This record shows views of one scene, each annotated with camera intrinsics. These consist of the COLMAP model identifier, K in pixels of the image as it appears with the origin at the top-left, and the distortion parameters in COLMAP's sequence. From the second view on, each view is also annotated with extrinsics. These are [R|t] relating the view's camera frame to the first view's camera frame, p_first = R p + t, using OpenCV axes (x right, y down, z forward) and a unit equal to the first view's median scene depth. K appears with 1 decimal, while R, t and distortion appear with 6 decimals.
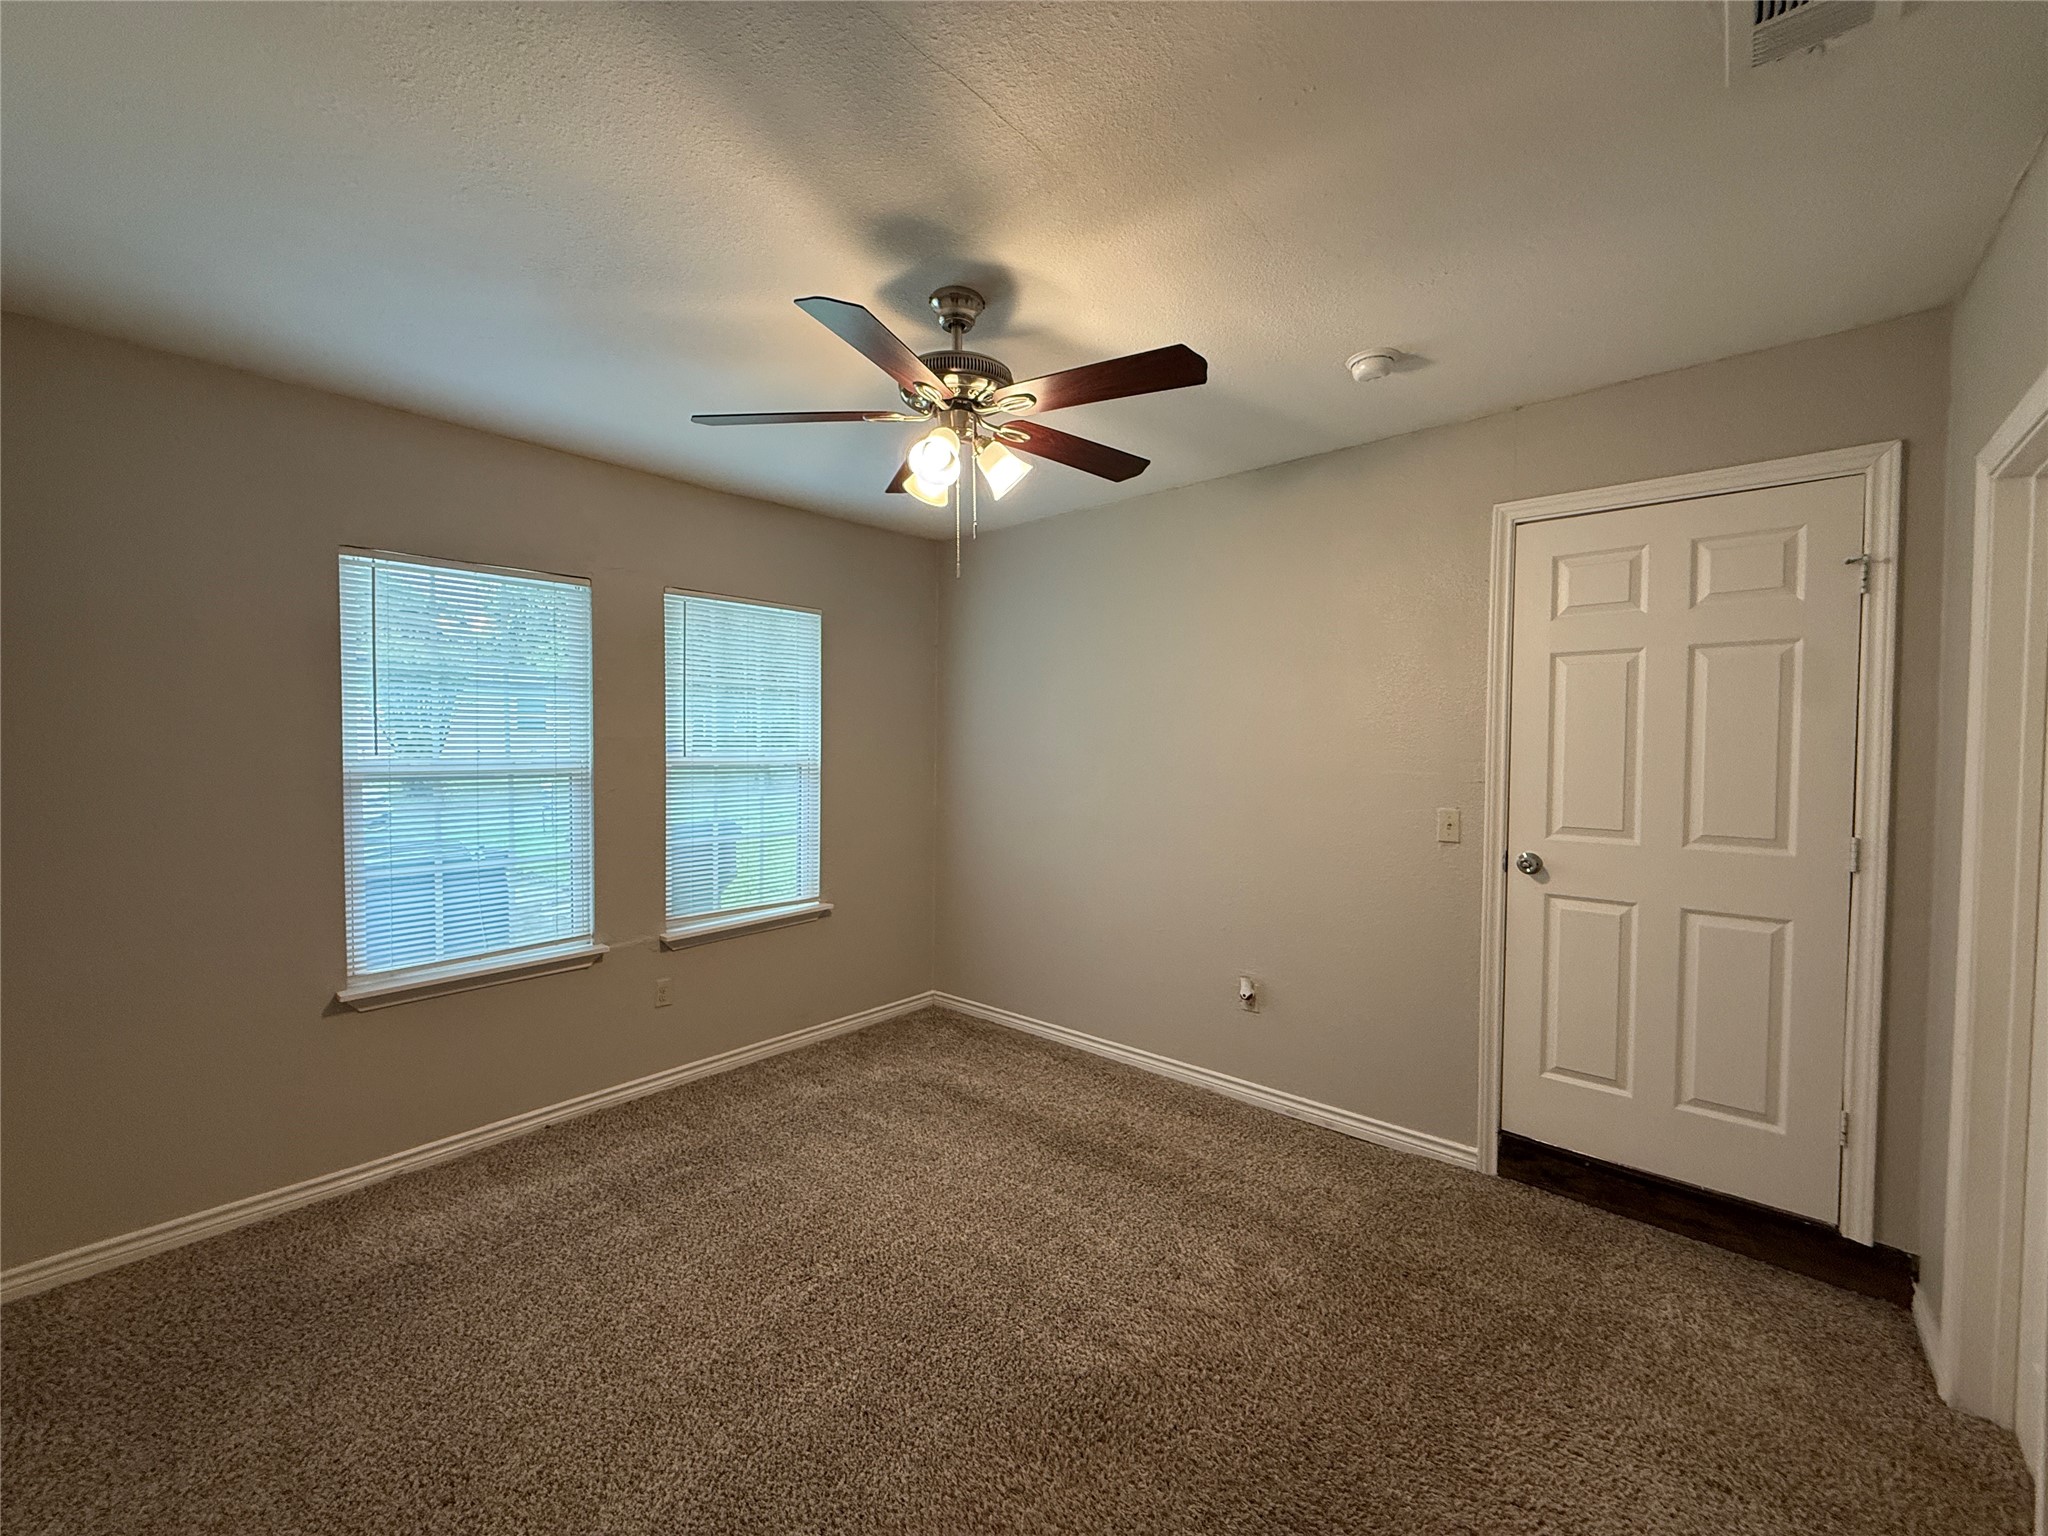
lens RADIAL K [[815.6, 0, 1021.4], [0, 815.6, 765.0], [0, 0, 1]] dist [0.000763, 0.000104]
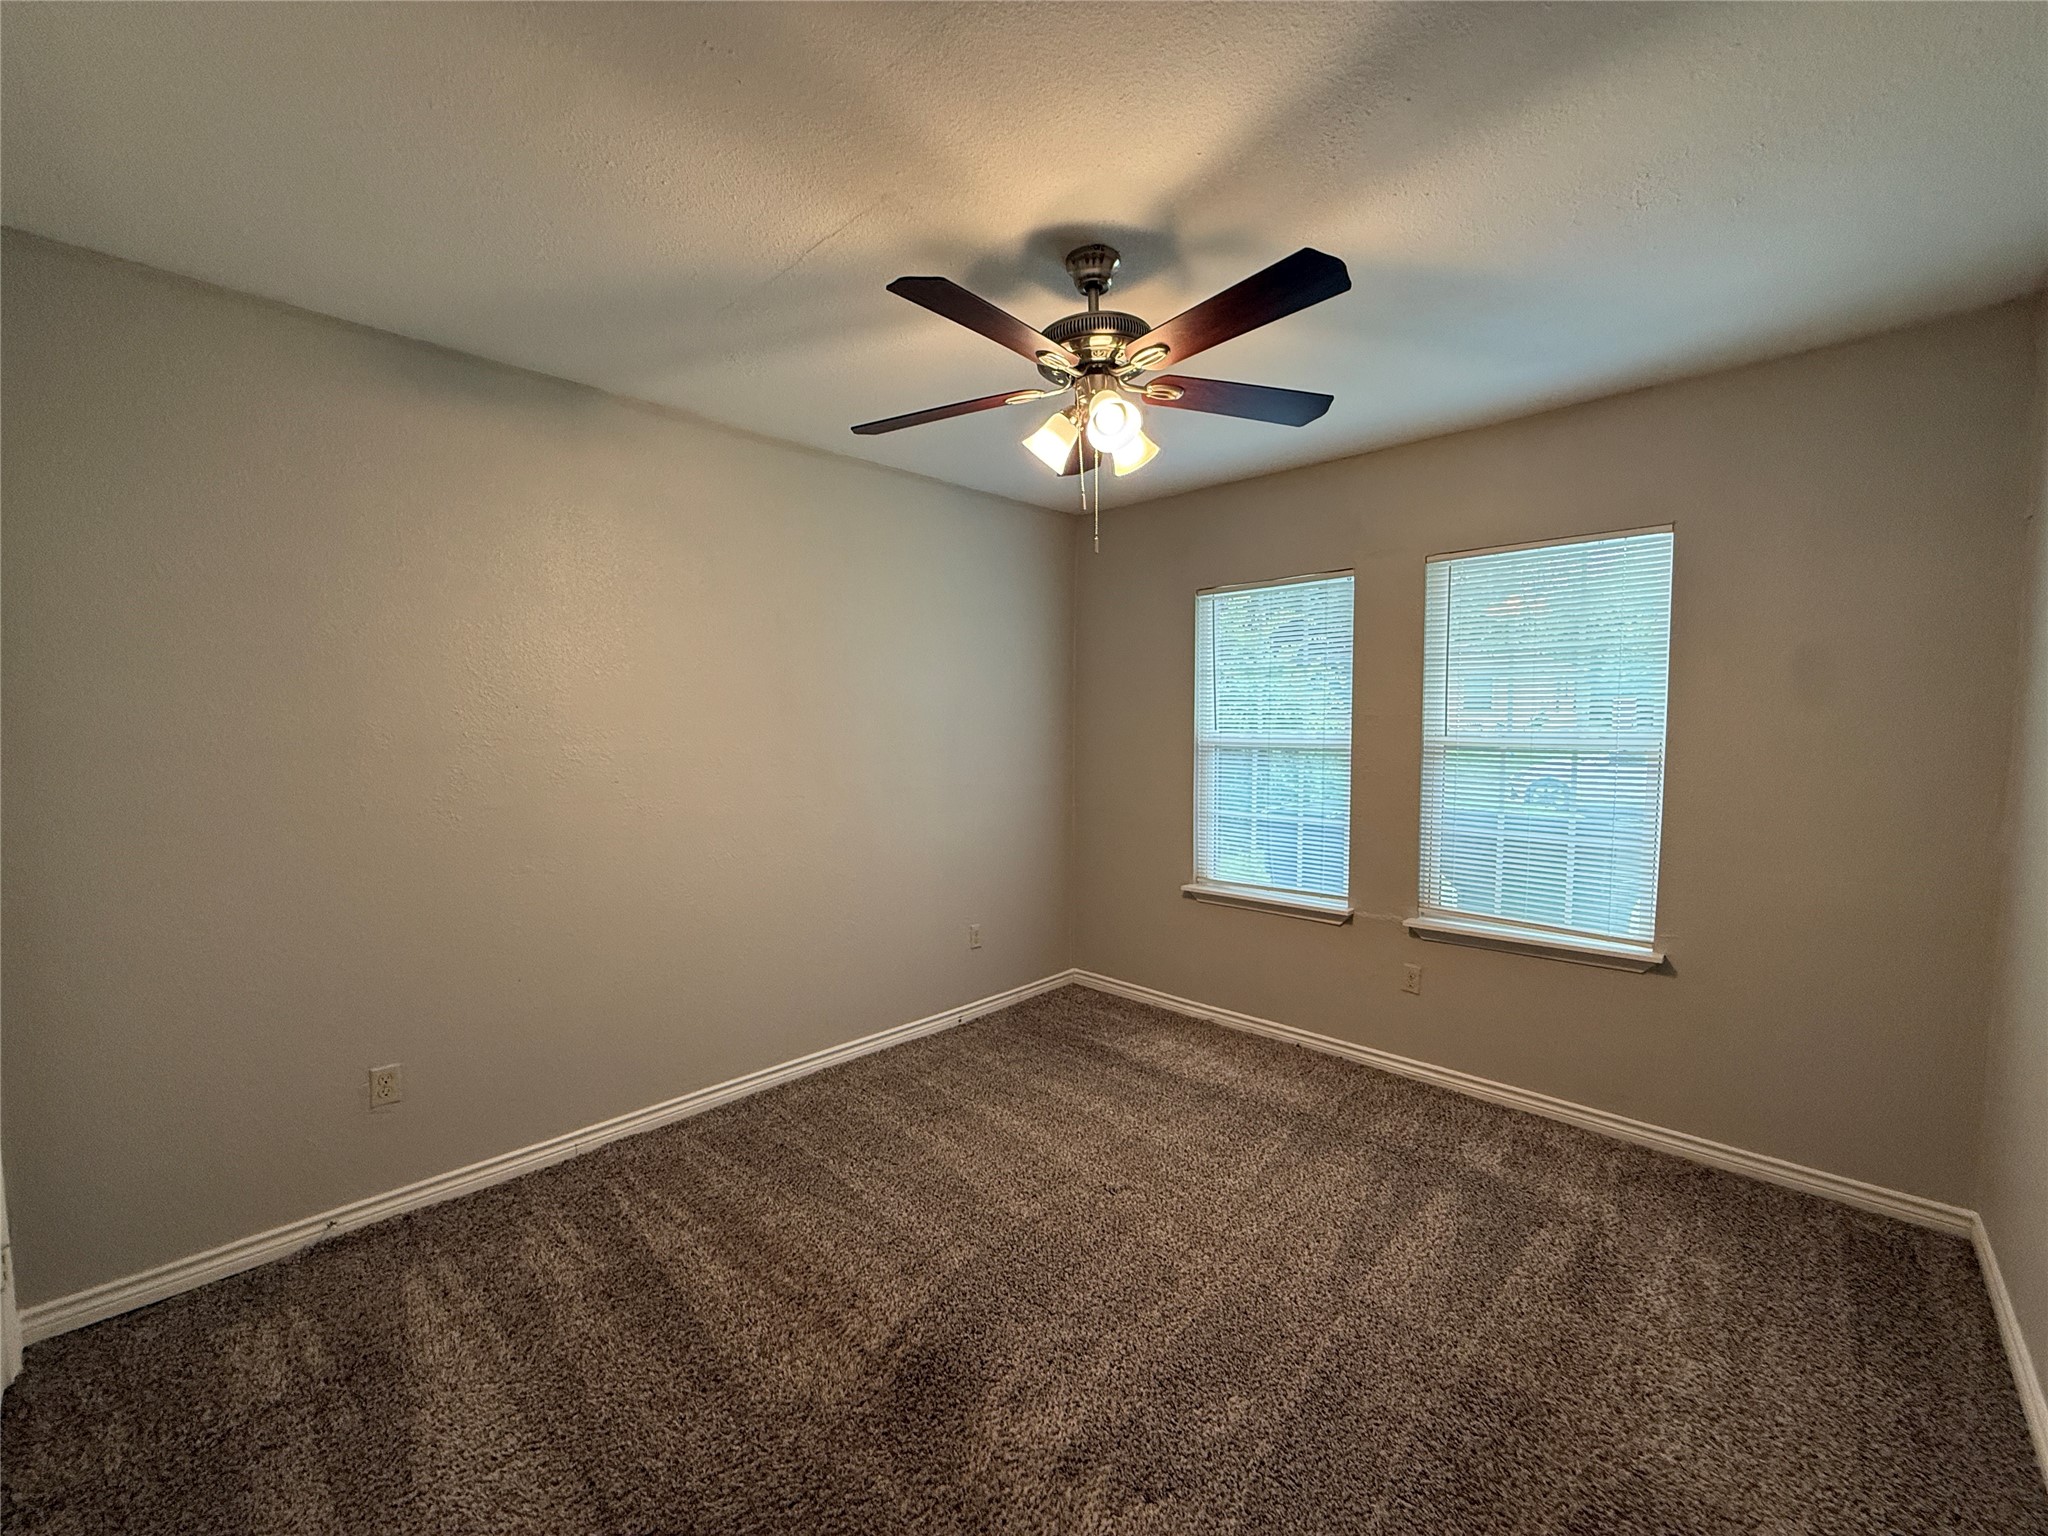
lens RADIAL K [[815.6, 0, 1021.4], [0, 815.6, 765.0], [0, 0, 1]] dist [0.000763, 0.000104]
pose [[-0.032340, 0.055881, -0.997914, 0.569447], [-0.022077, 0.998152, 0.056610, -0.020908], [0.999233, 0.023861, -0.031047, 0.600989]]
